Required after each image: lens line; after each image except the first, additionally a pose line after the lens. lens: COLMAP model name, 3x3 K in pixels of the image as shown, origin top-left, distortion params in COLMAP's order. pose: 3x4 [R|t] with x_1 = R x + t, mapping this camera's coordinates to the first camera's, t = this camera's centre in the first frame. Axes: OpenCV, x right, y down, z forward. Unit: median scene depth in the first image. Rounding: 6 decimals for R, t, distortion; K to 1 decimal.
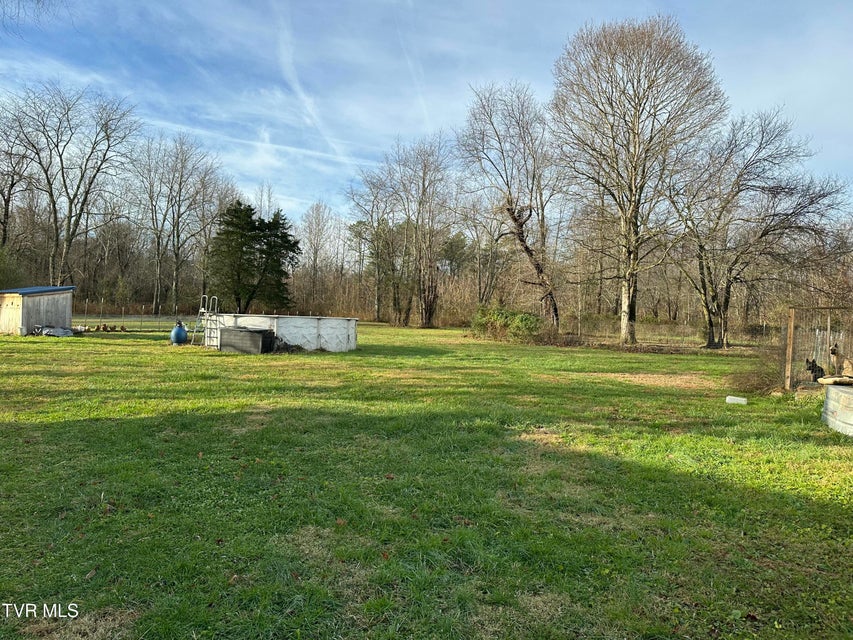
lens RADIAL K [[604.3, 0, 422.4], [0, 604.3, 323.2], [0, 0, 1]] dist [0.124013, -0.189477]
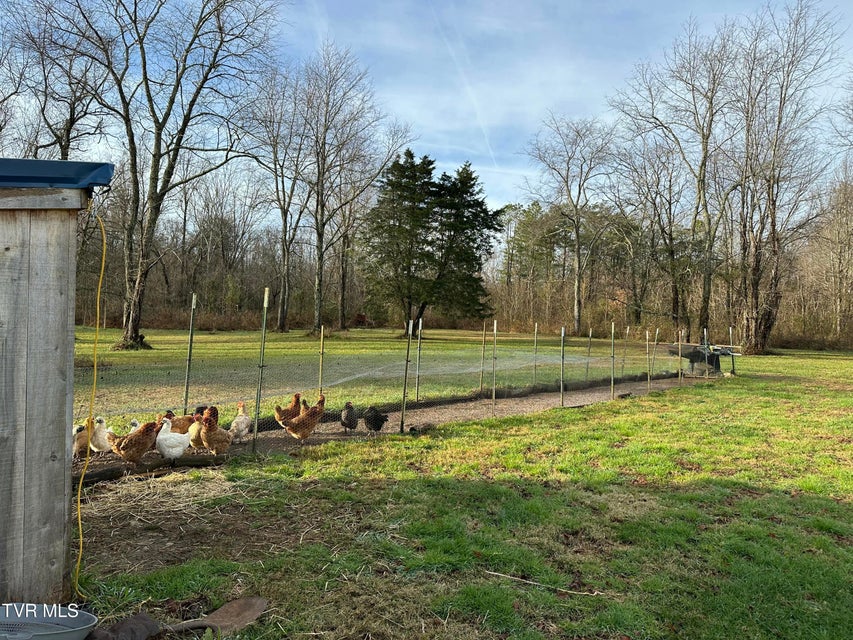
lens RADIAL K [[604.3, 0, 422.4], [0, 604.3, 323.2], [0, 0, 1]] dist [0.124013, -0.189477]
pose [[0.992250, -0.001434, -0.124249, -0.217913], [-0.001451, 0.999731, -0.023127, -0.006186], [0.124249, 0.023128, 0.991981, 0.395197]]
